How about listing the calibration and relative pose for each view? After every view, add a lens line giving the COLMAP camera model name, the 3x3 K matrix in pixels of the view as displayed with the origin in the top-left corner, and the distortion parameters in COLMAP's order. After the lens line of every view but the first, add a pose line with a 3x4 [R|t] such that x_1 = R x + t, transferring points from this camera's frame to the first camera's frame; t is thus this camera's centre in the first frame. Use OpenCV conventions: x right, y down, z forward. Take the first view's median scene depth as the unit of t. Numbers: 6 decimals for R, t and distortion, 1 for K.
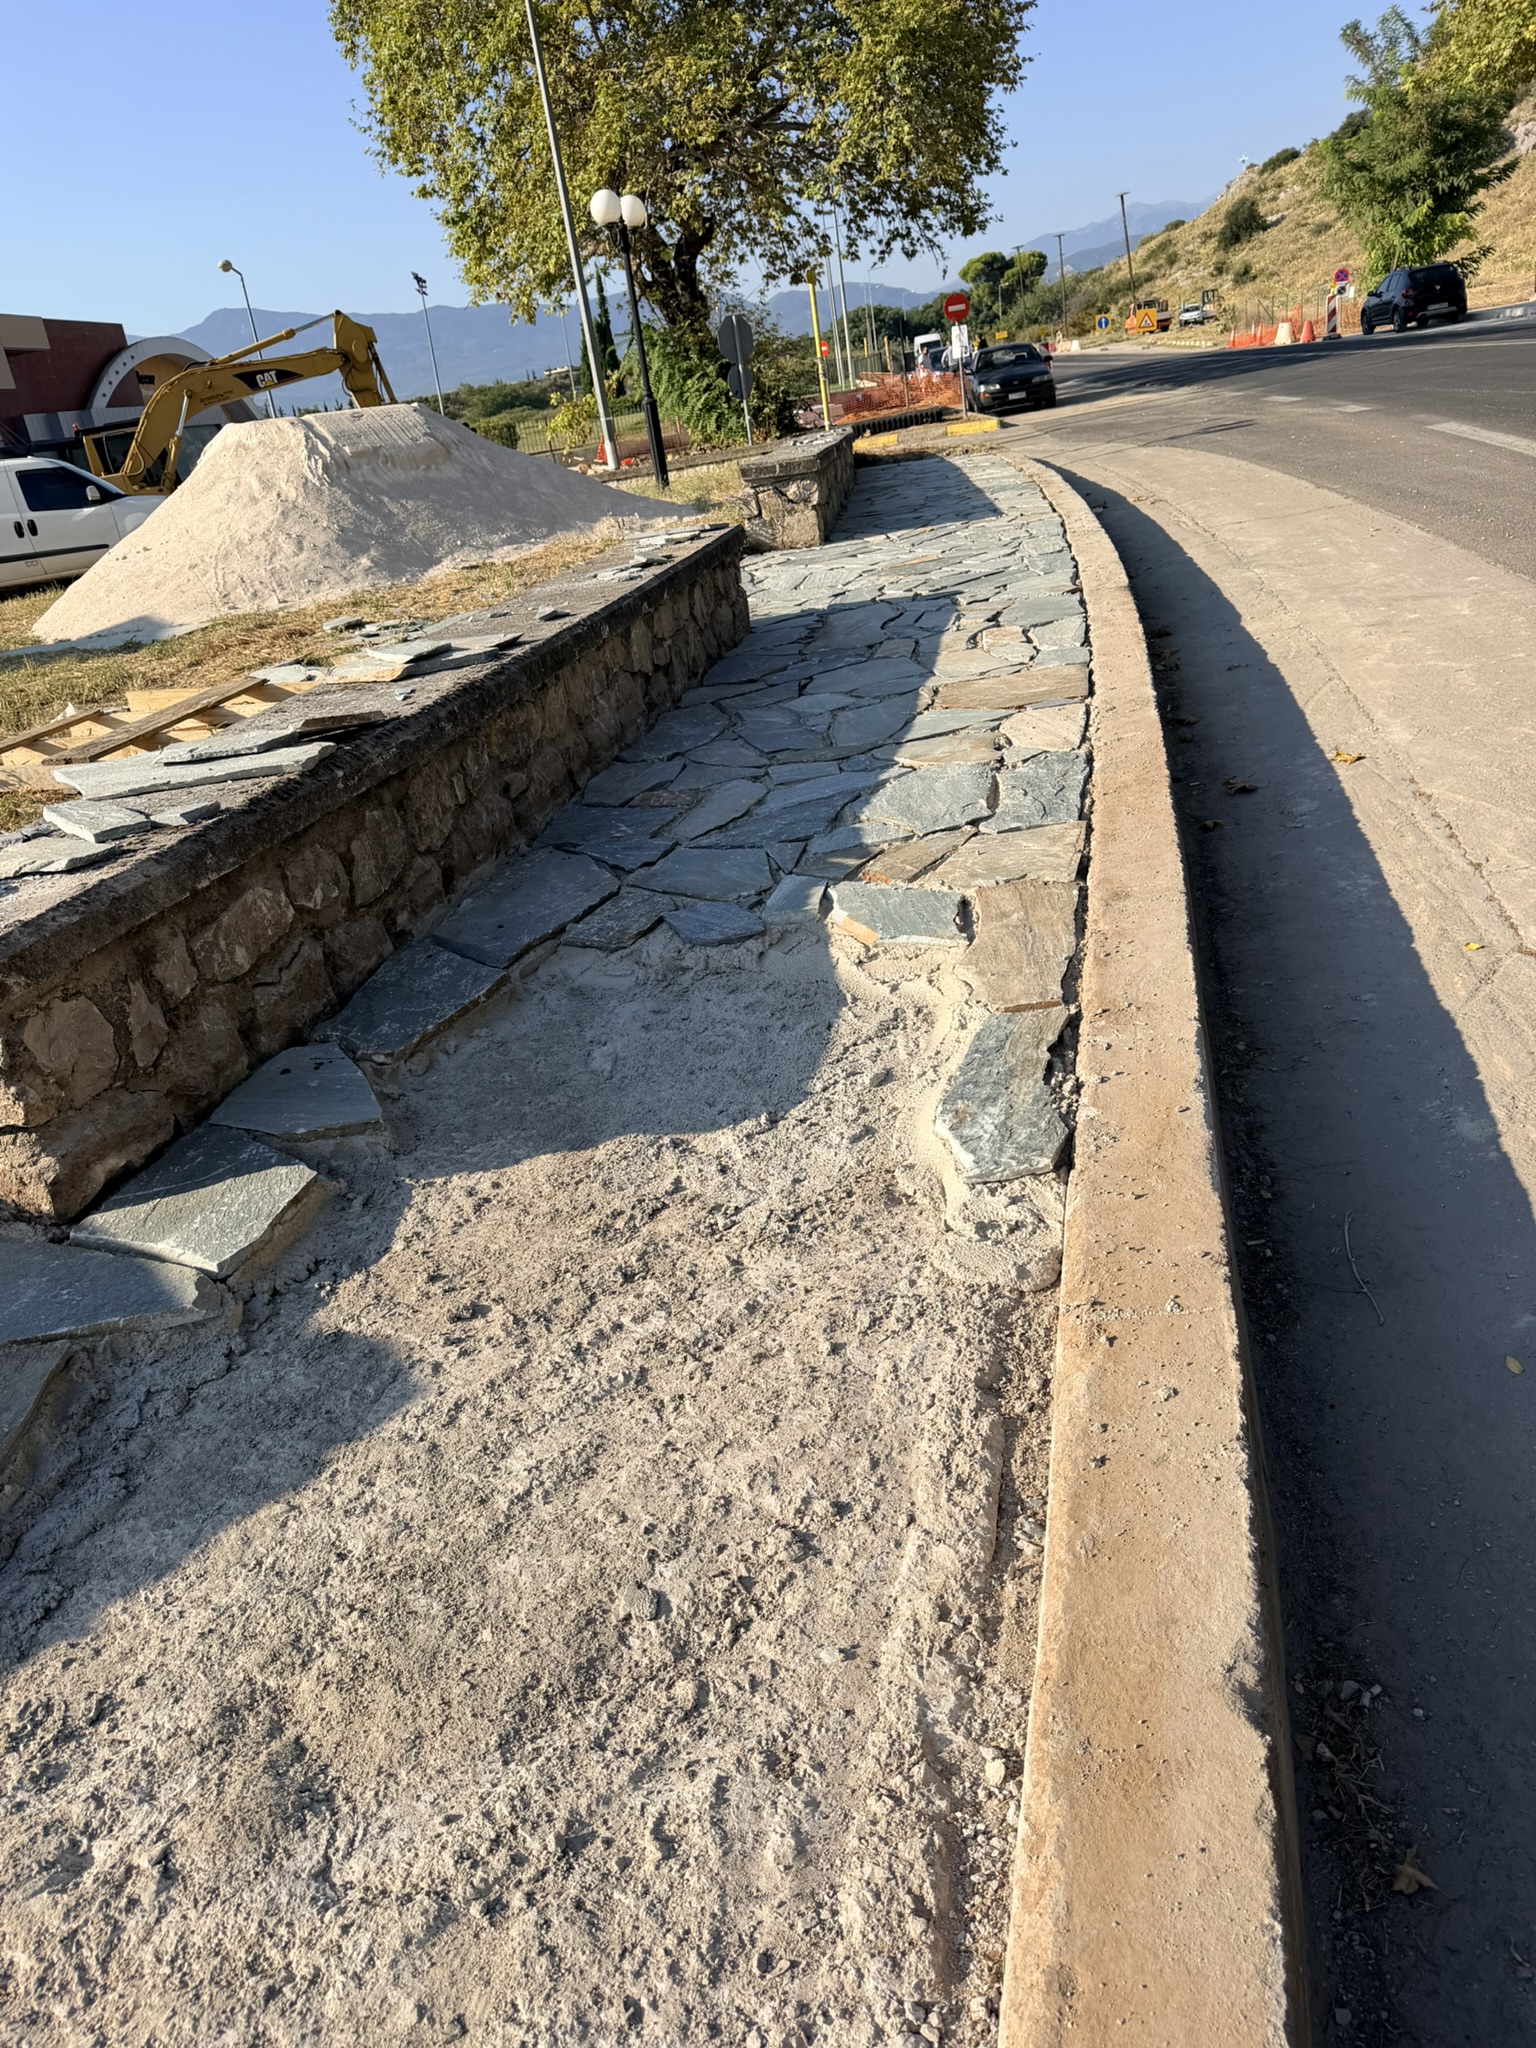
lens RADIAL K [[1423.8, 0, 764.7], [0, 1423.8, 1087.0], [0, 0, 1]] dist [0.002531, 0.000968]
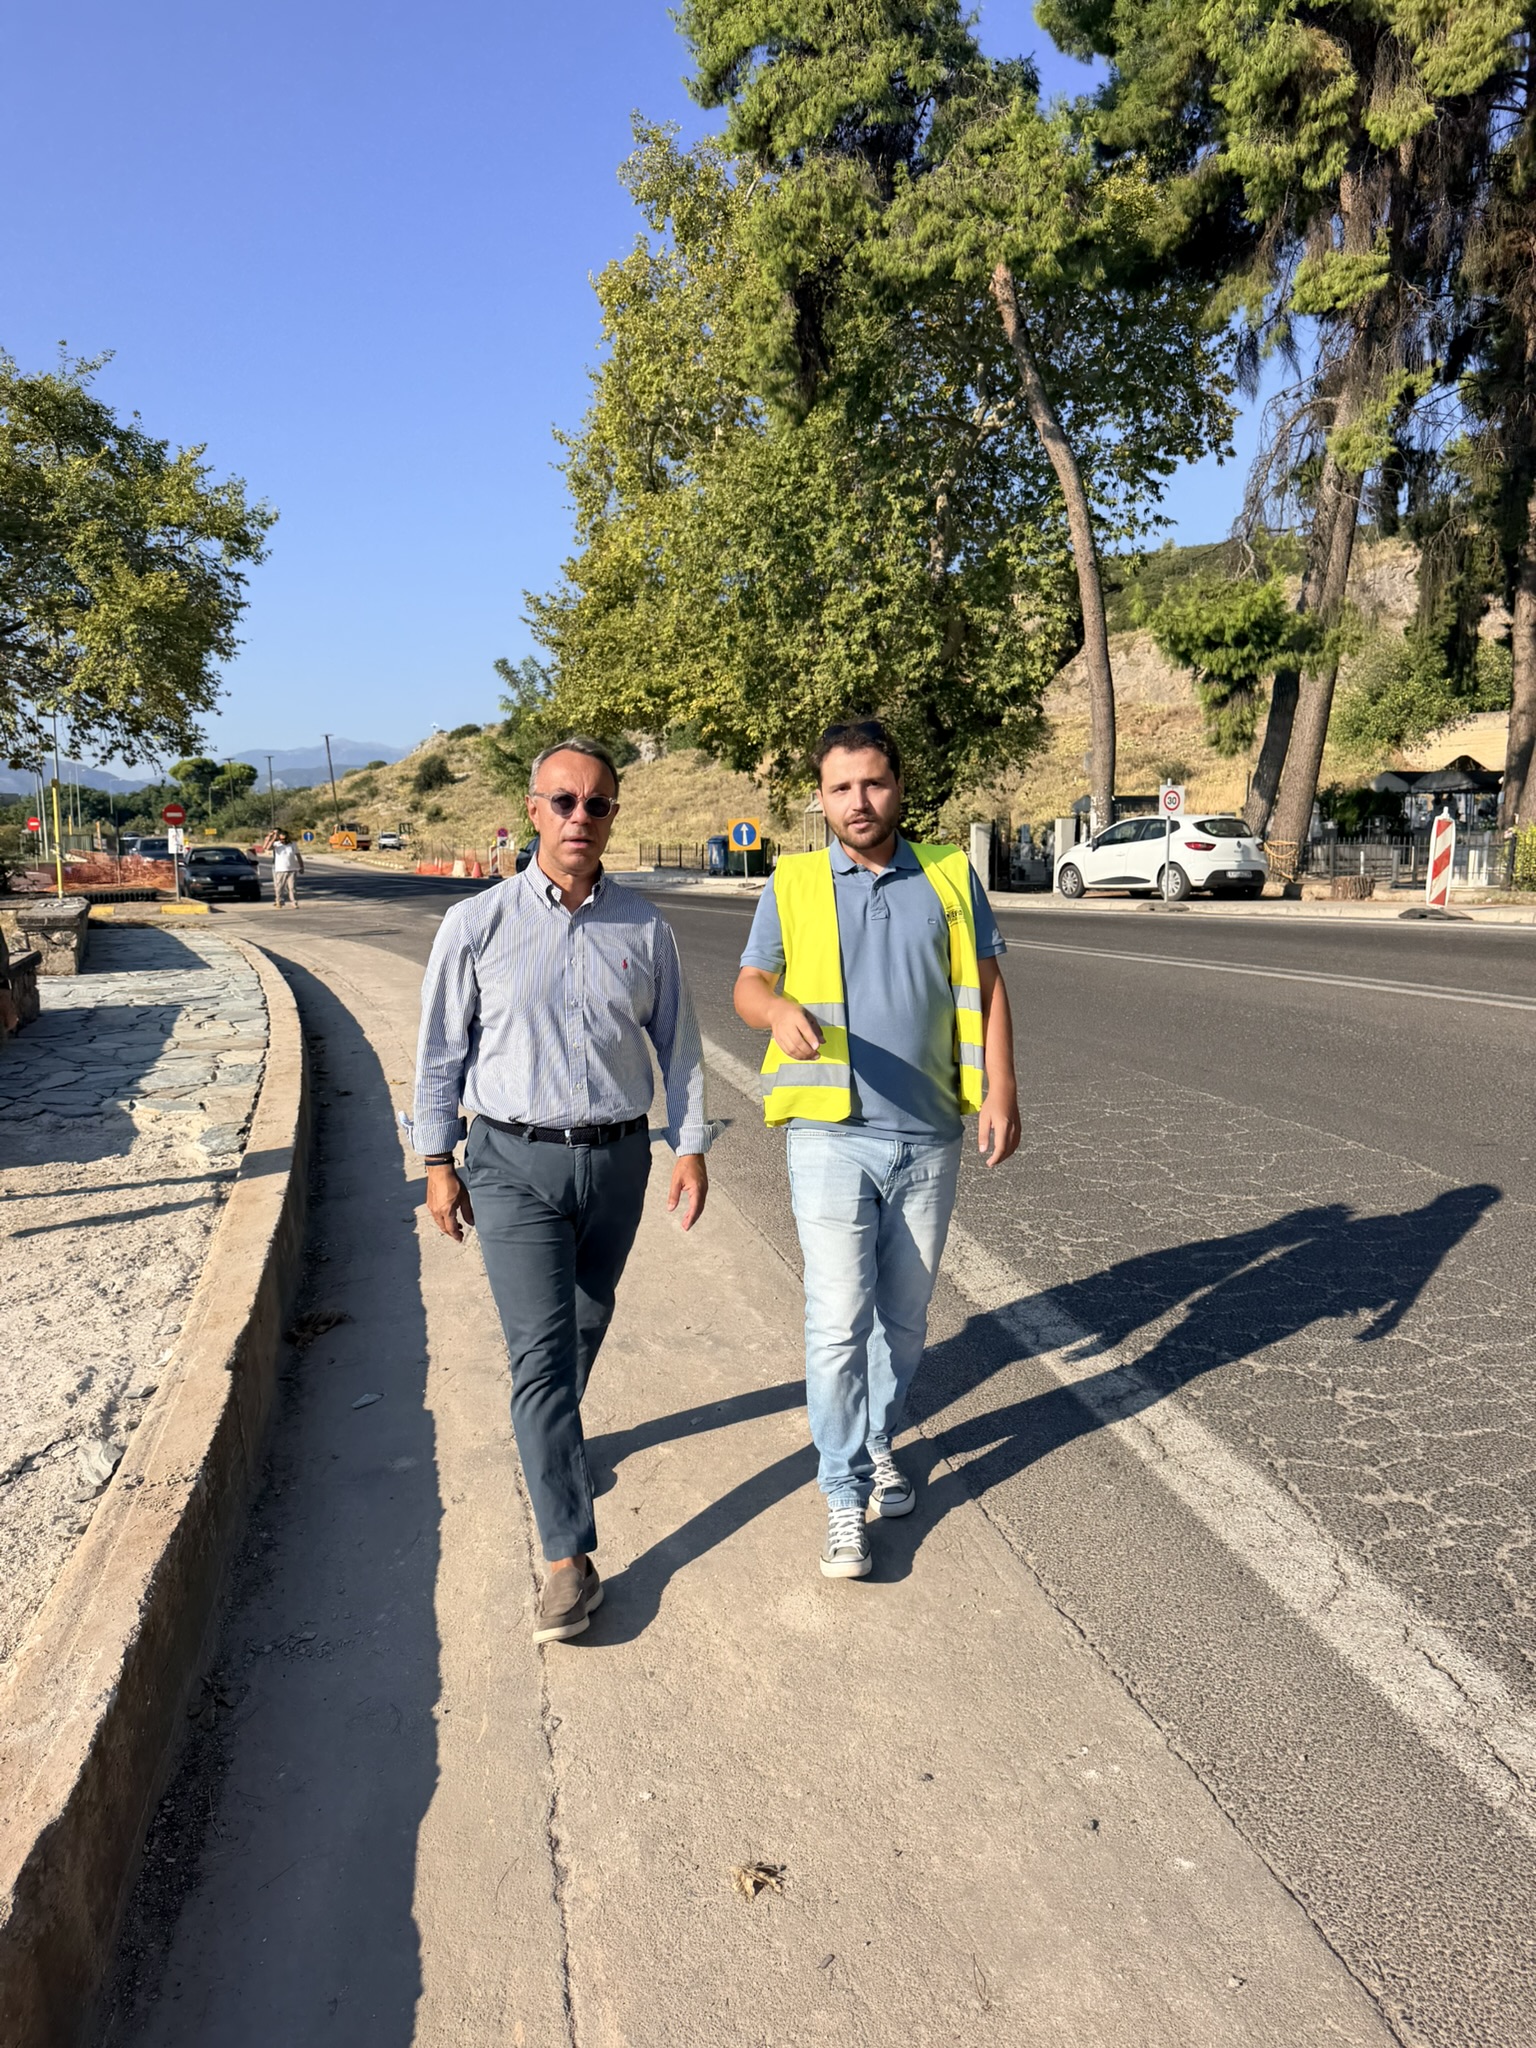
lens RADIAL K [[1505.3, 0, 768.0], [0, 1505.3, 1024.0], [0, 0, 1]] dist [-0.004377, -0.074468]
pose [[0.868107, 0.082710, 0.489438, -0.021499], [0.100961, 0.935988, -0.337245, 0.054736], [-0.486001, 0.342179, 0.804187, -0.117046]]
